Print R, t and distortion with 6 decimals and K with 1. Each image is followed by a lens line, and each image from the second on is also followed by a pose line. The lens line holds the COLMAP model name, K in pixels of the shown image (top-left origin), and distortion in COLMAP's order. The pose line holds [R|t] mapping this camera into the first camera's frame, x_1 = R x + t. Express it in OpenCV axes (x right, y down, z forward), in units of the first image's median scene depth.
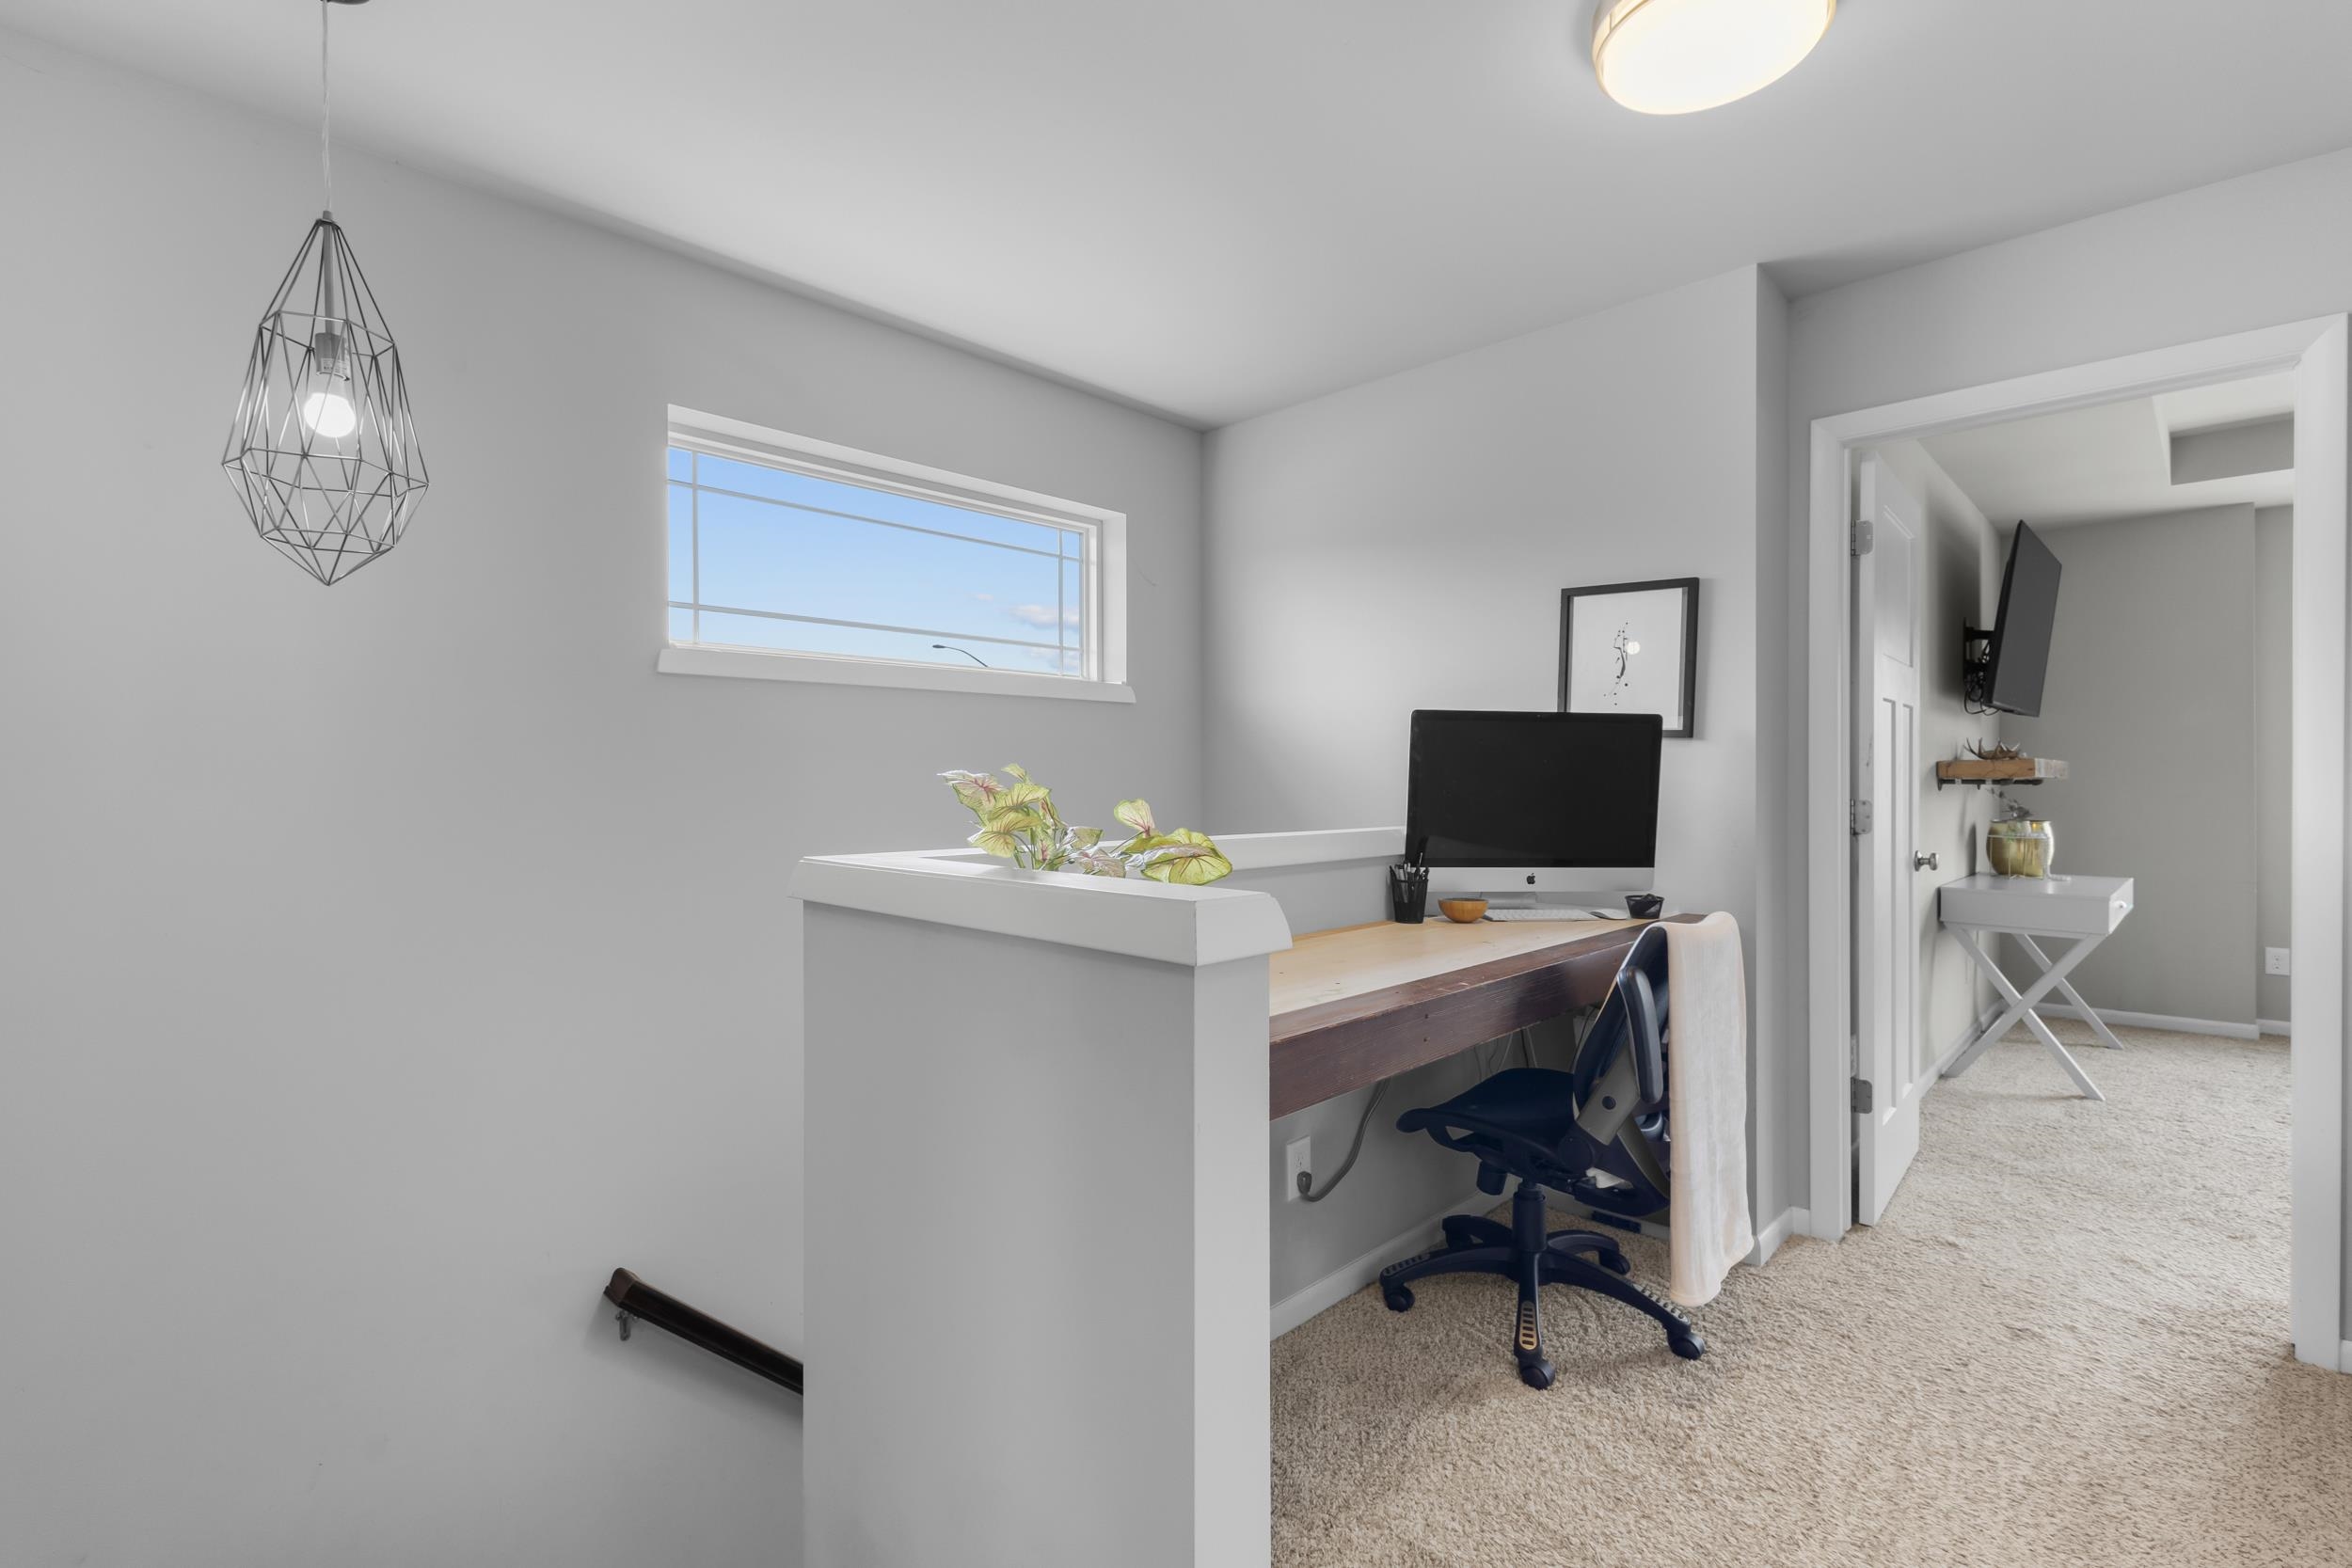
lens RADIAL K [[1073.7, 0, 1176.0], [0, 1073.7, 784.0], [0, 0, 1]] dist [0.000666, 0.000123]
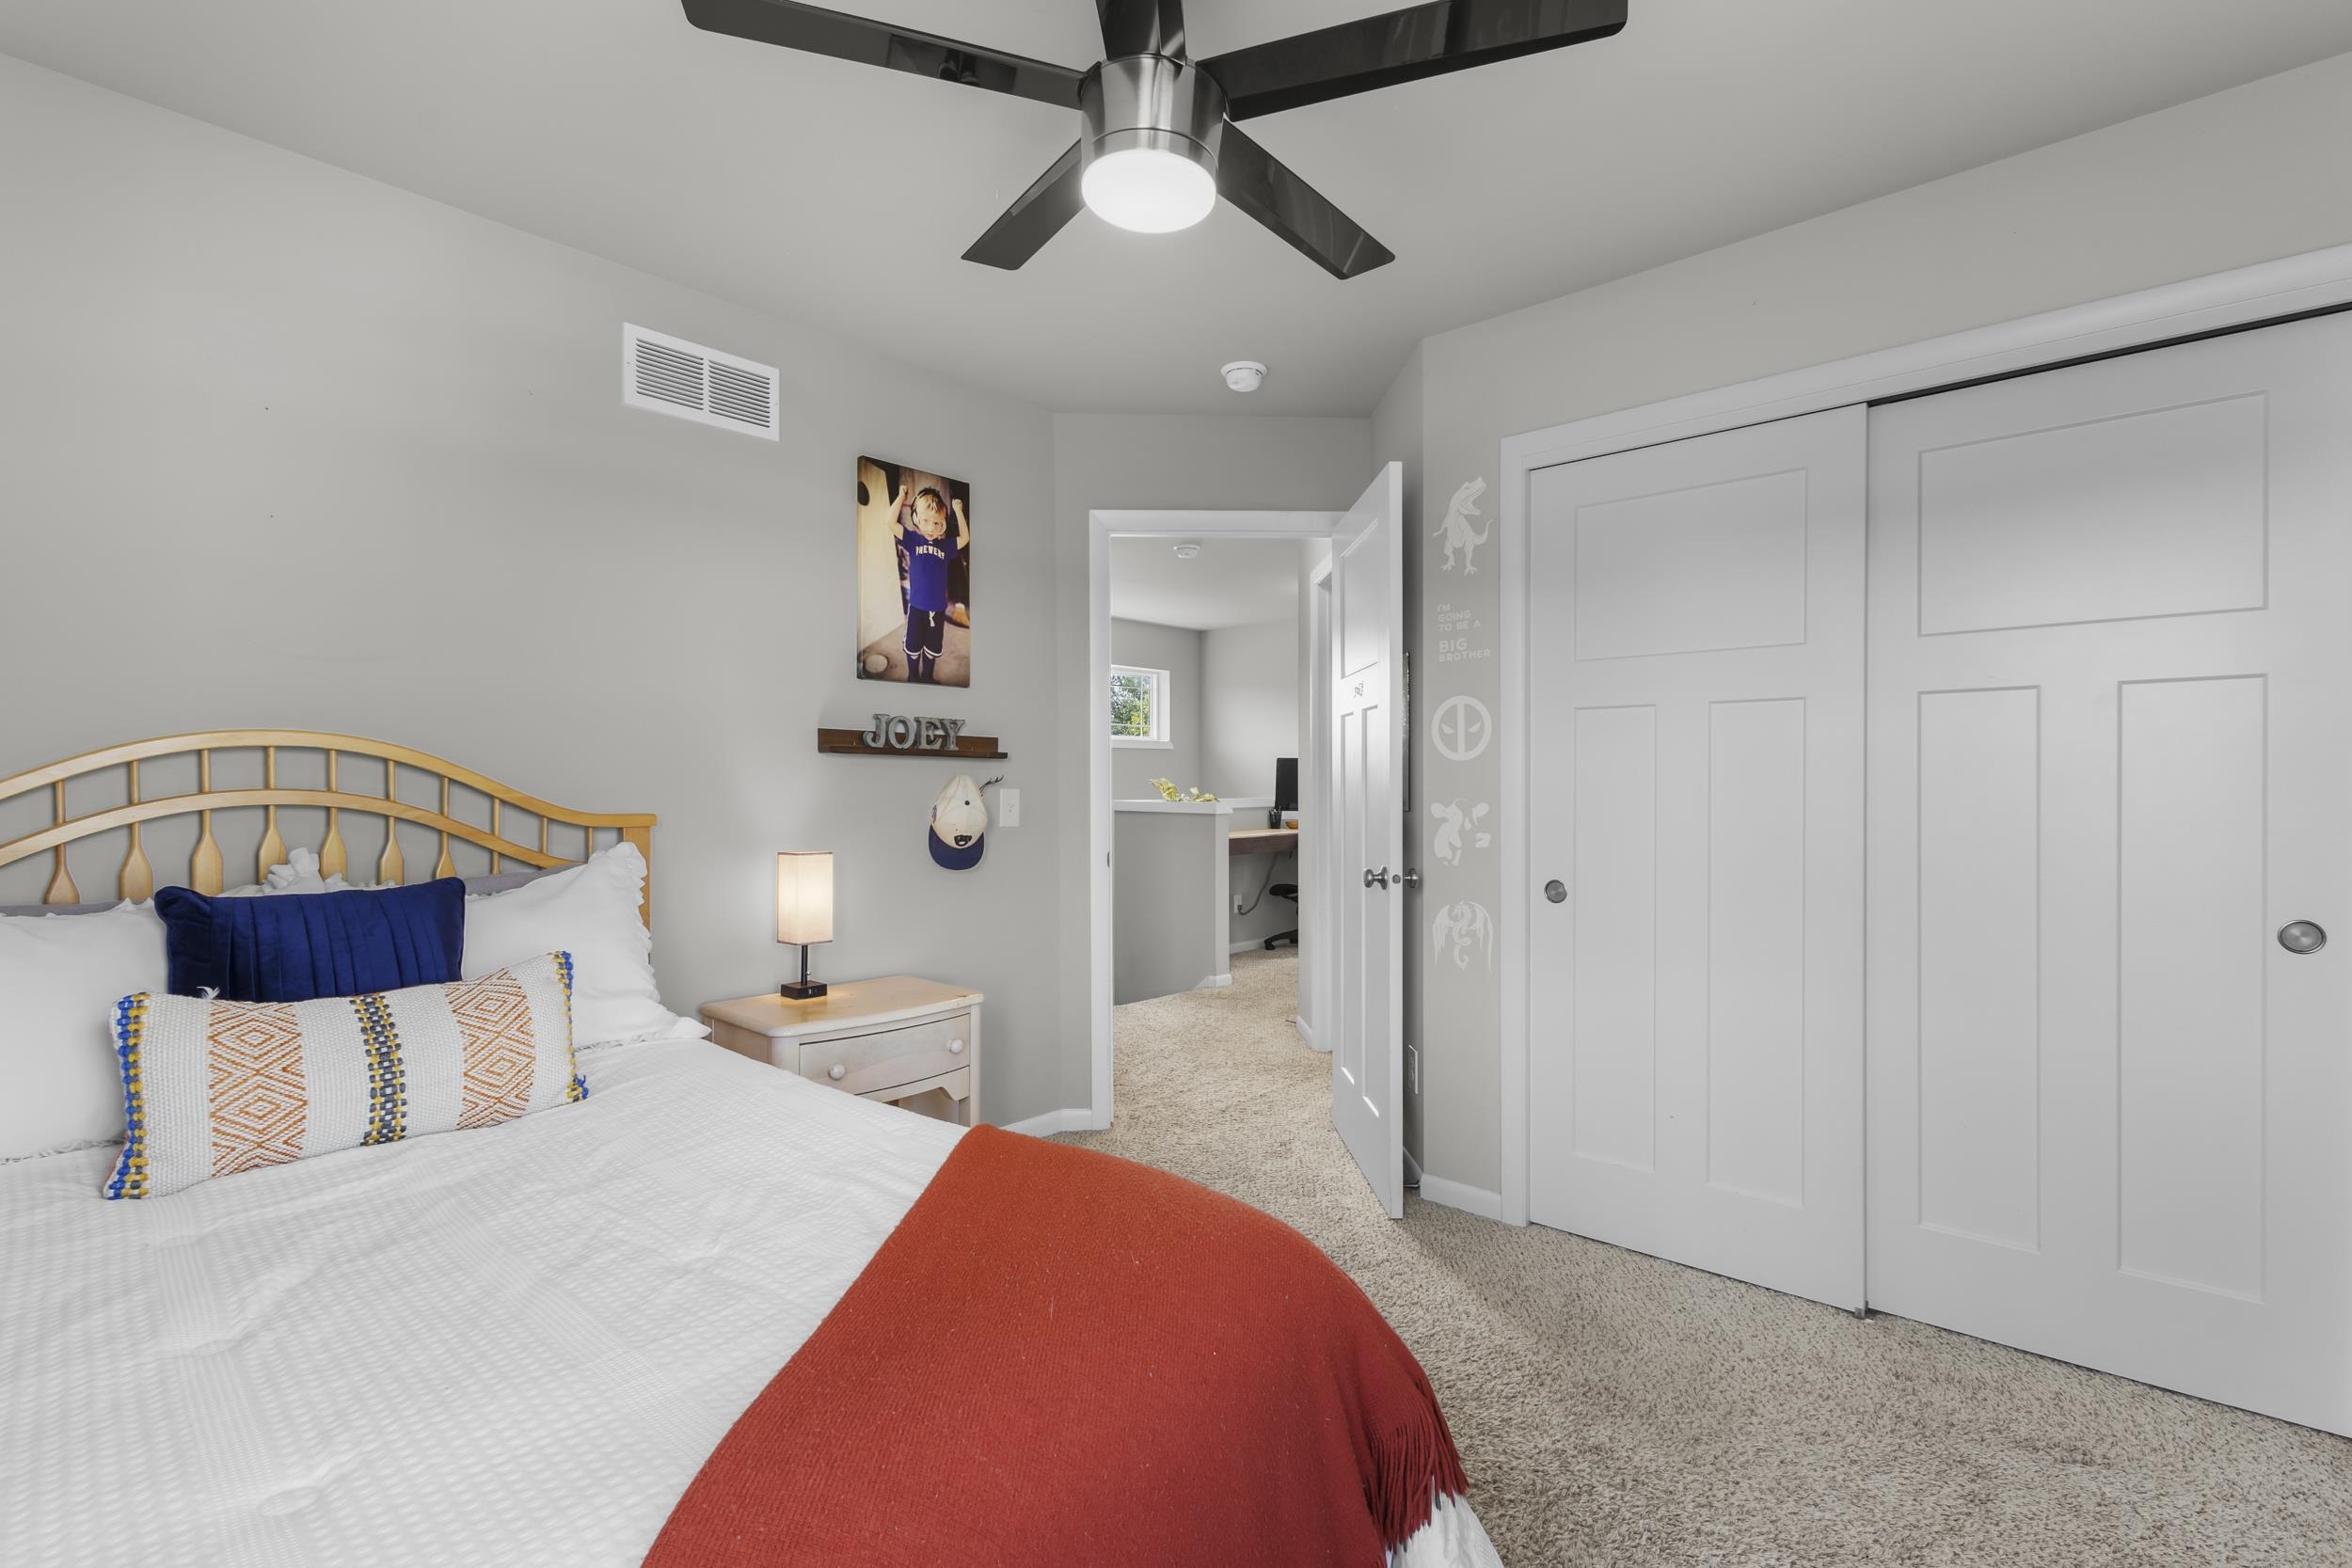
lens RADIAL K [[1073.7, 0, 1176.0], [0, 1073.7, 784.0], [0, 0, 1]] dist [0.000666, 0.000123]
pose [[0.998781, -0.000076, 0.049363, -0.224002], [0.000051, 1.000000, 0.000519, 0.001895], [-0.049363, -0.000516, 0.998781, -2.147396]]
